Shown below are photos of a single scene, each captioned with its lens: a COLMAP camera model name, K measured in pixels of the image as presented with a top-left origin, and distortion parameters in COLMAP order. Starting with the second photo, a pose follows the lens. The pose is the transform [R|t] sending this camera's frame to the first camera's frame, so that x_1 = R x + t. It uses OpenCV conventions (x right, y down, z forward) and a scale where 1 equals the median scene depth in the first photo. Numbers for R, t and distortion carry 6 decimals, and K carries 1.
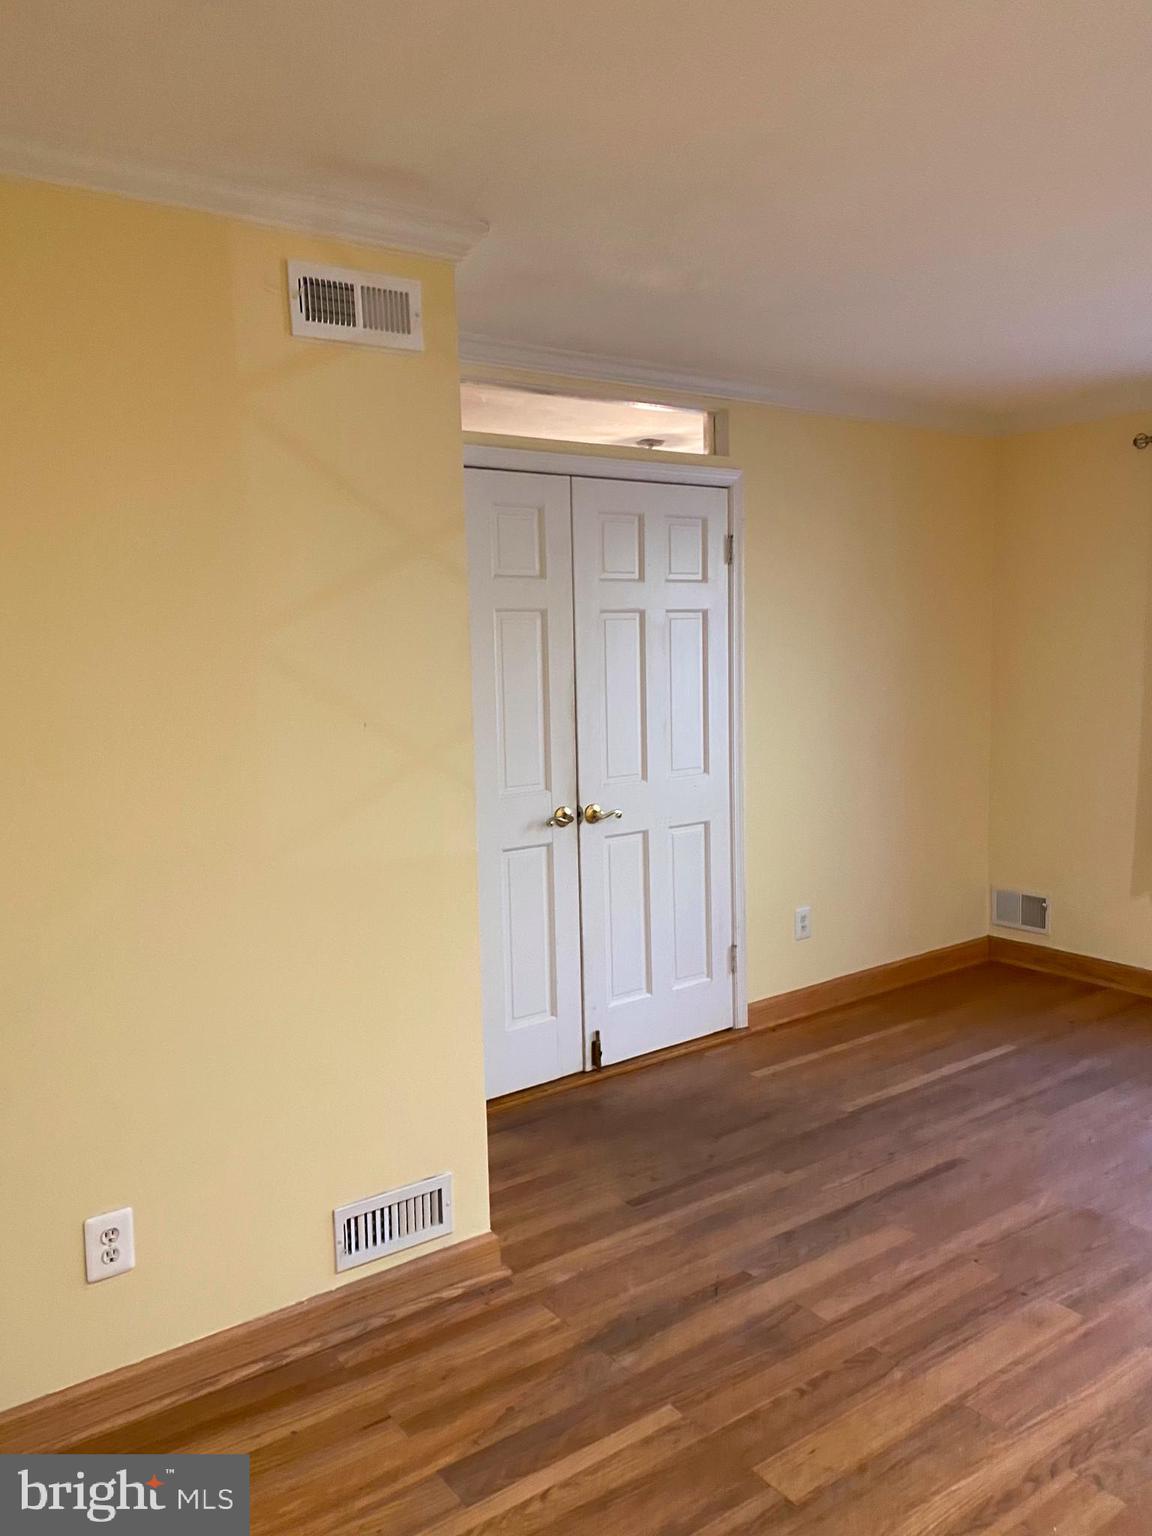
lens RADIAL K [[1181.0, 0, 576.0], [0, 1181.0, 768.0], [0, 0, 1]] dist [0.004587, 0.007289]
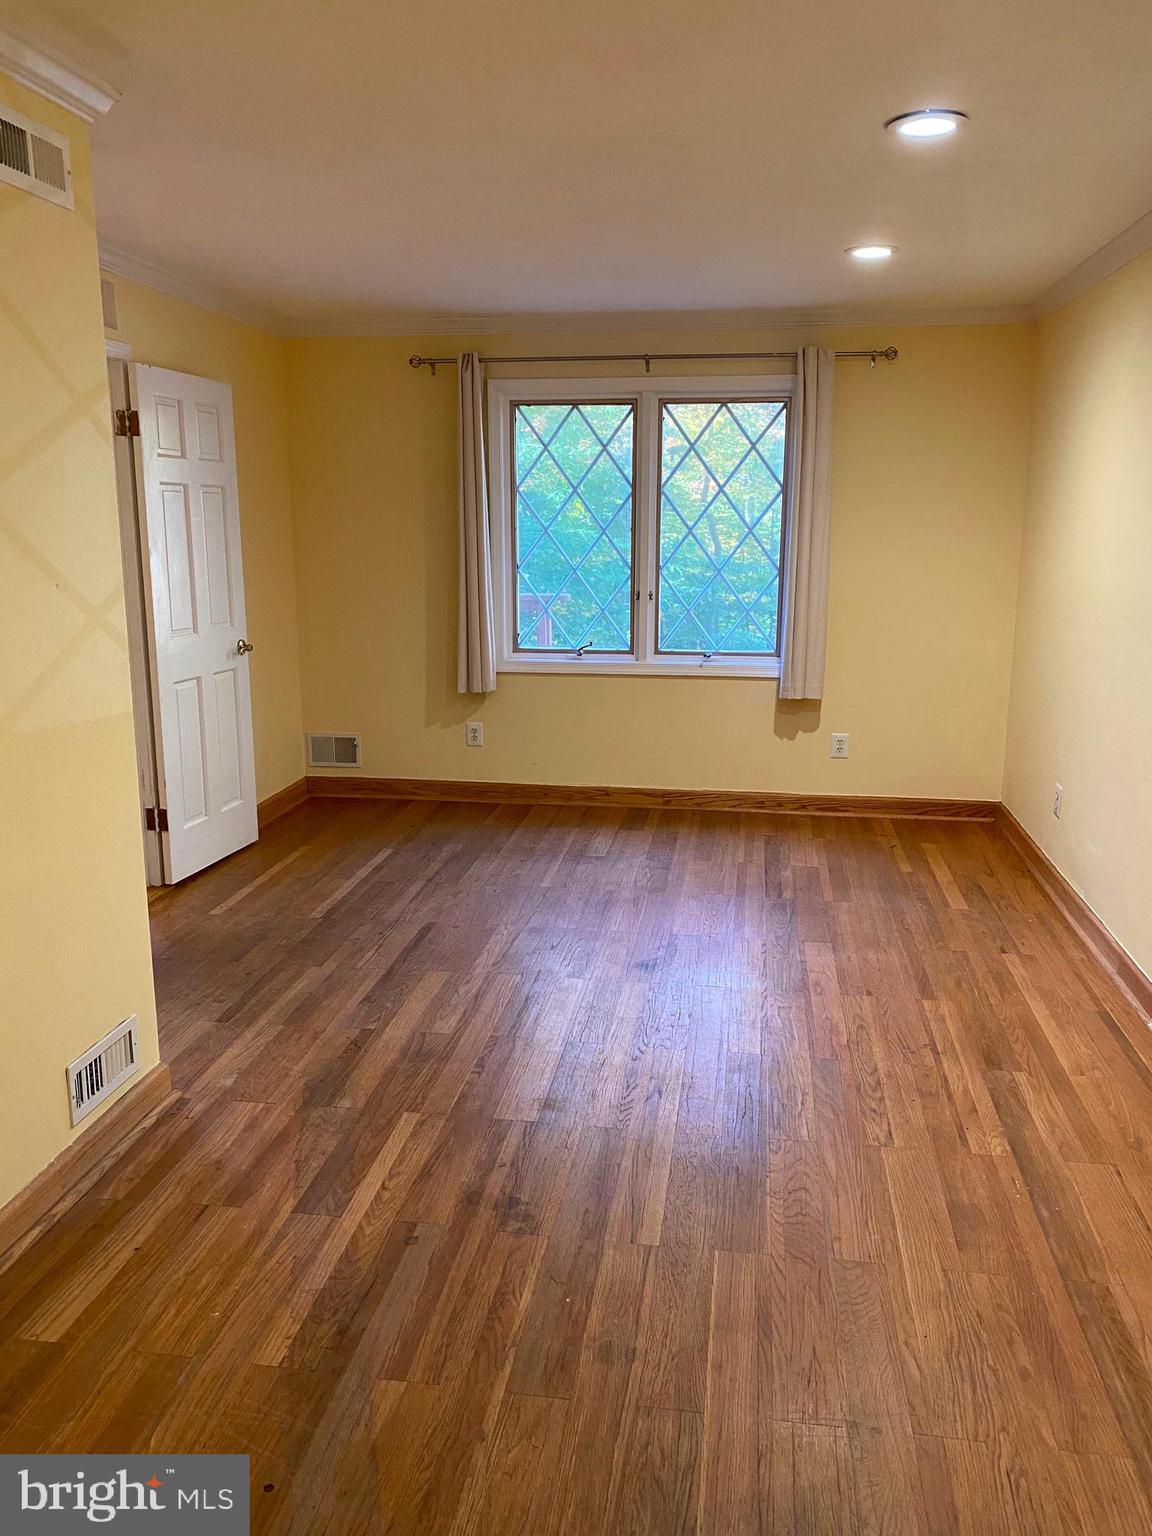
lens RADIAL K [[1169.4, 0, 577.4], [0, 1169.4, 739.9], [0, 0, 1]] dist [-0.005719, -0.005057]
pose [[0.701041, -0.114593, 0.703854, -0.530203], [0.067546, 0.993237, 0.094431, 0.027073], [-0.709915, -0.018658, 0.704040, -0.010864]]
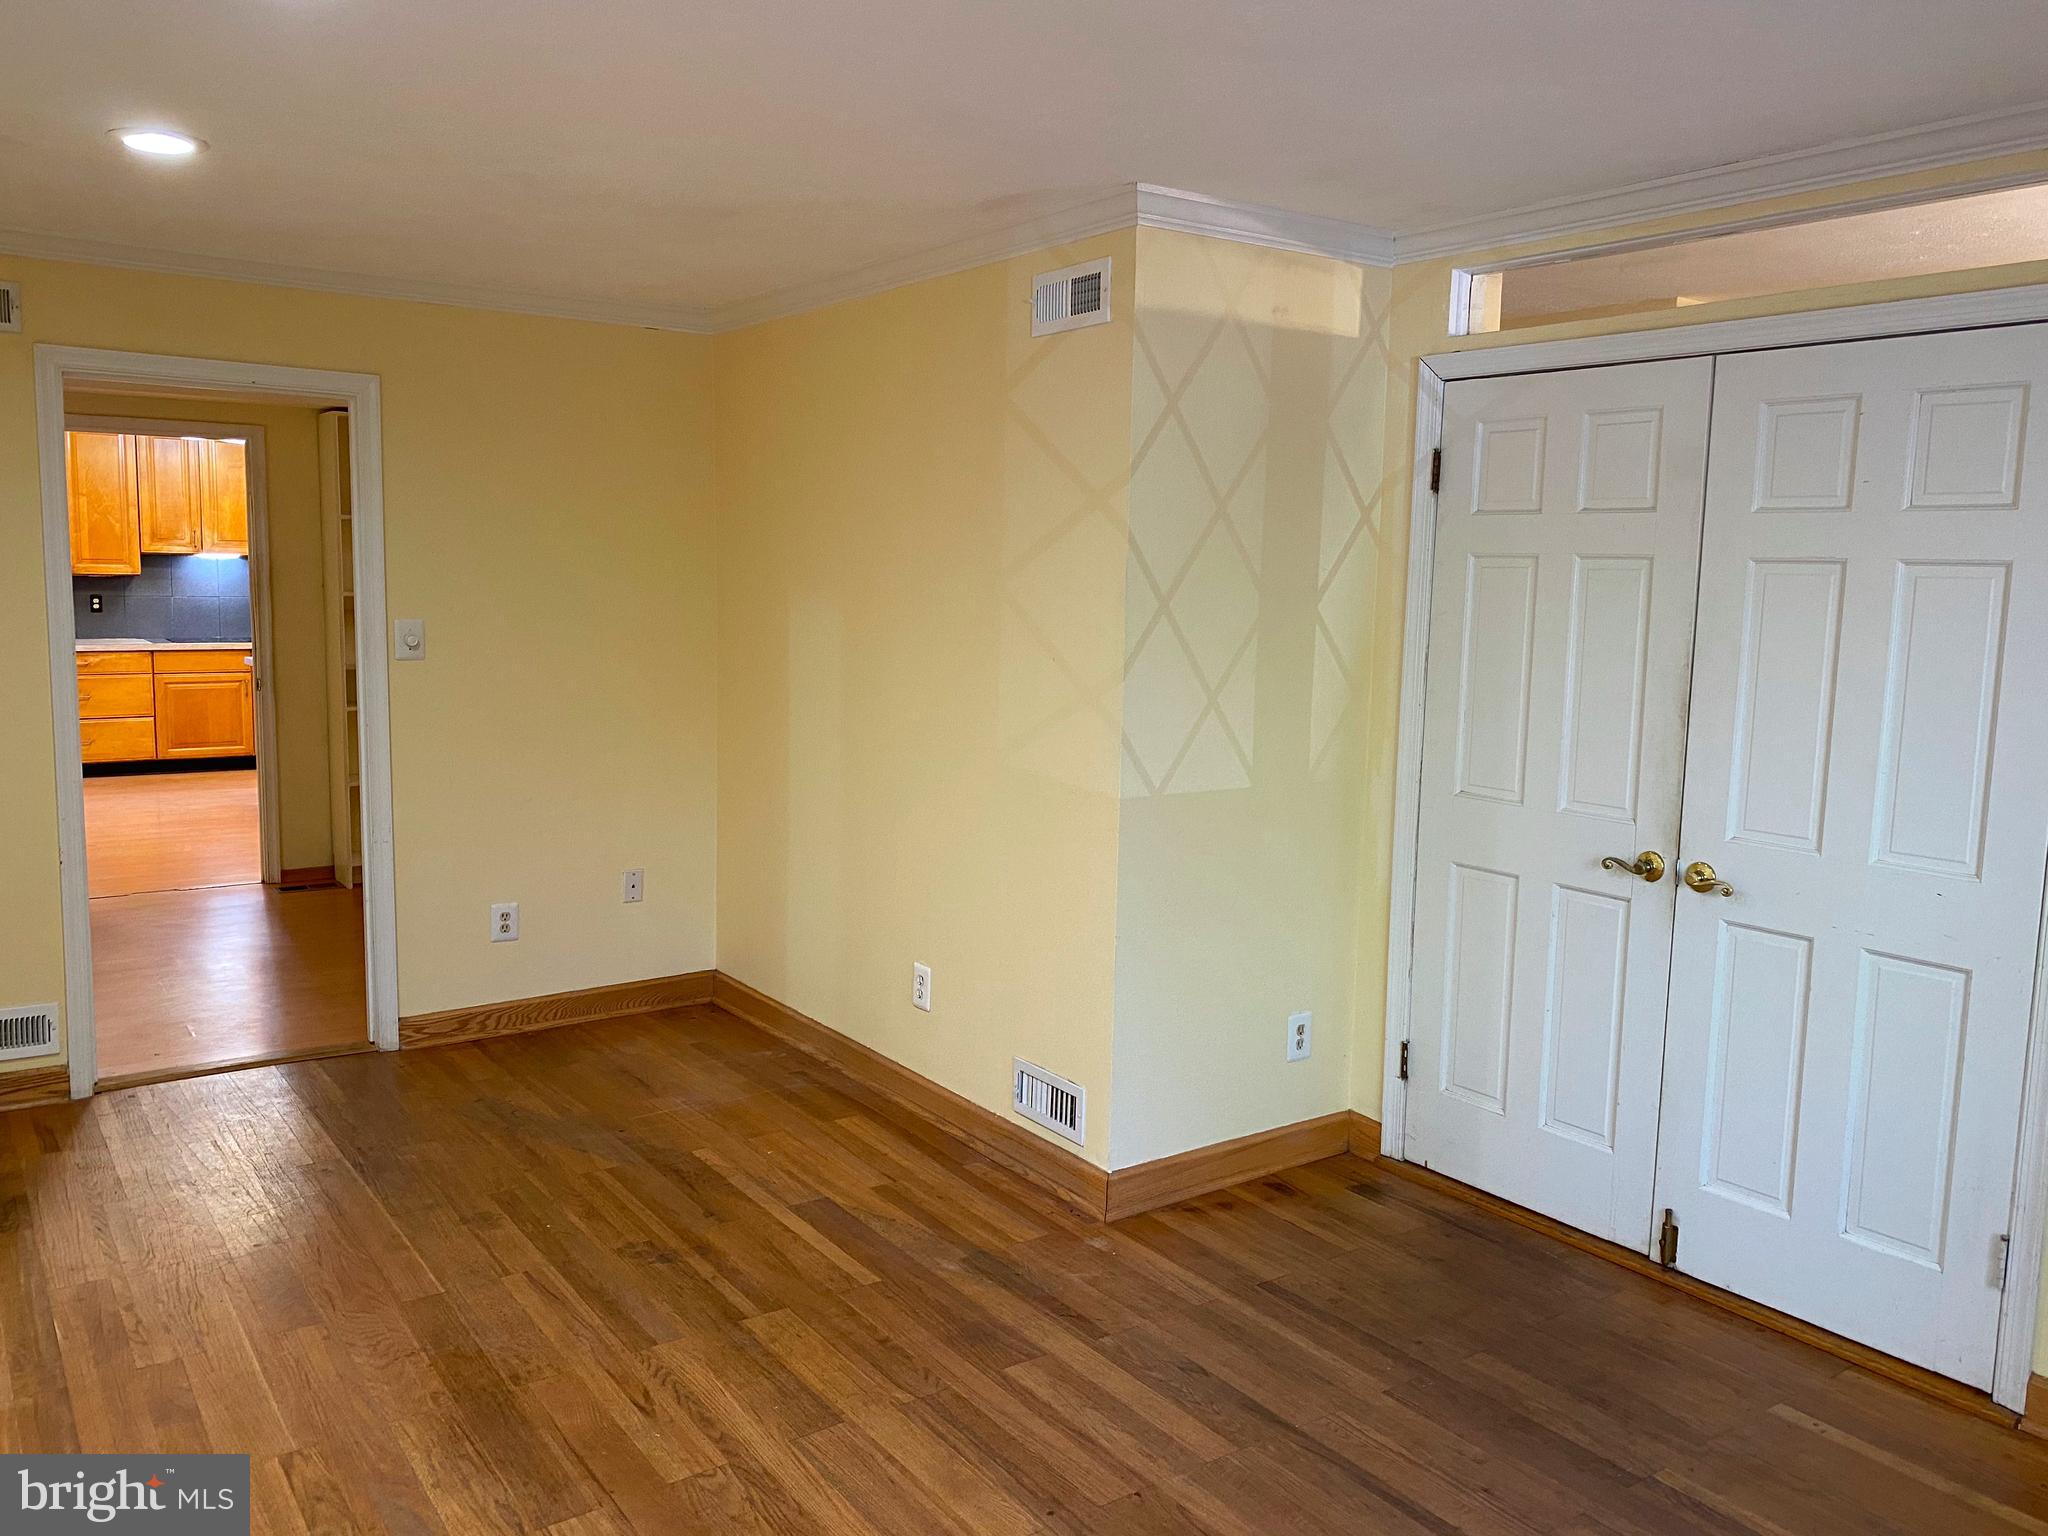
lens RADIAL K [[1559.2, 0, 1024.0], [0, 1559.2, 768.0], [0, 0, 1]] dist [-0.005719, -0.005057]
pose [[-0.000335, 0.151198, -0.988503, 1.200685], [-0.141238, 0.978587, 0.149729, -0.133588], [0.989976, 0.139665, 0.021027, 0.867648]]
